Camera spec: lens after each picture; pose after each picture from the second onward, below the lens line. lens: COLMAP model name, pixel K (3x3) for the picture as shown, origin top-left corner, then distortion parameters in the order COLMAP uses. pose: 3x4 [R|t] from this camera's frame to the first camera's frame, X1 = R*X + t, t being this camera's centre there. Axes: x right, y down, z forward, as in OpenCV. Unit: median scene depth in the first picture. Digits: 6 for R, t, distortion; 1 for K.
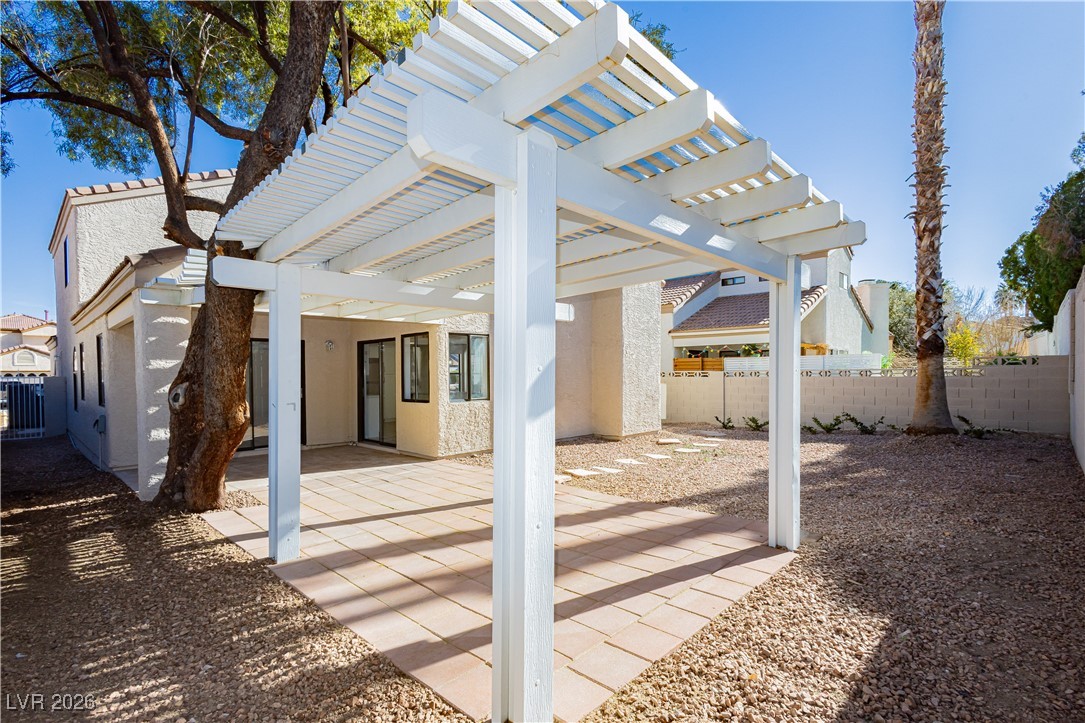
lens RADIAL K [[509.3, 0, 555.6], [0, 509.3, 381.2], [0, 0, 1]] dist [0.006657, -0.002856]
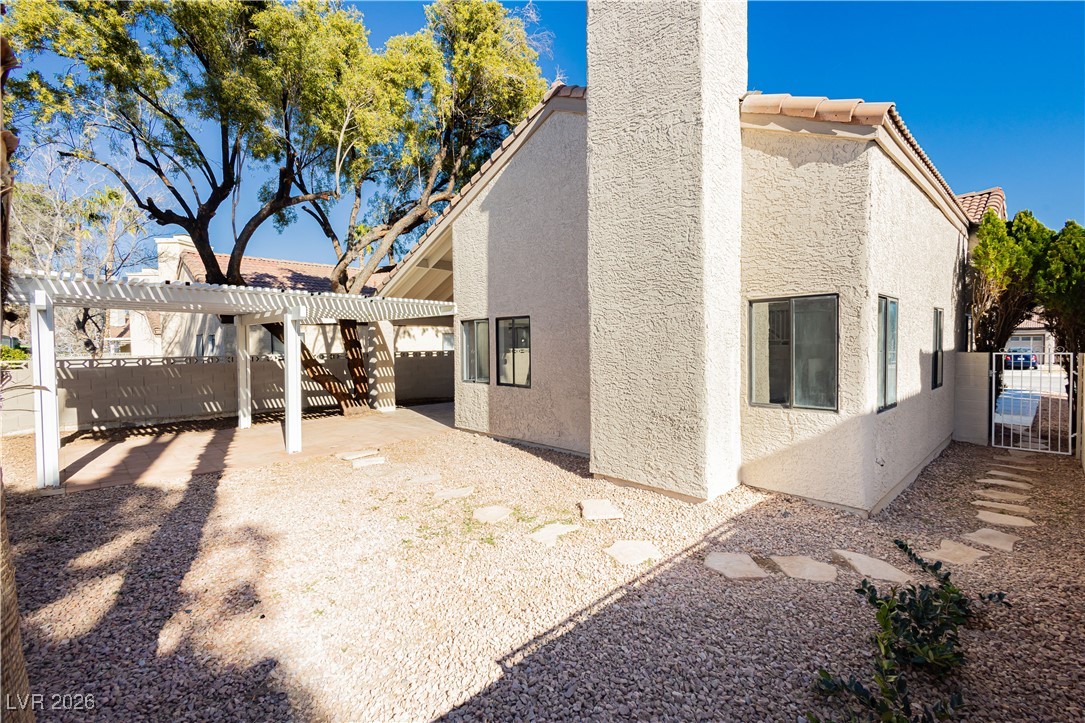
lens RADIAL K [[498.3, 0, 546.3], [0, 498.3, 352.0], [0, 0, 1]] dist [0.008982, -0.001037]
pose [[-0.046568, 0.030795, -0.998440, 0.743903], [-0.006613, 0.999493, 0.031136, -0.050413], [0.998893, 0.008052, -0.046341, 1.028100]]
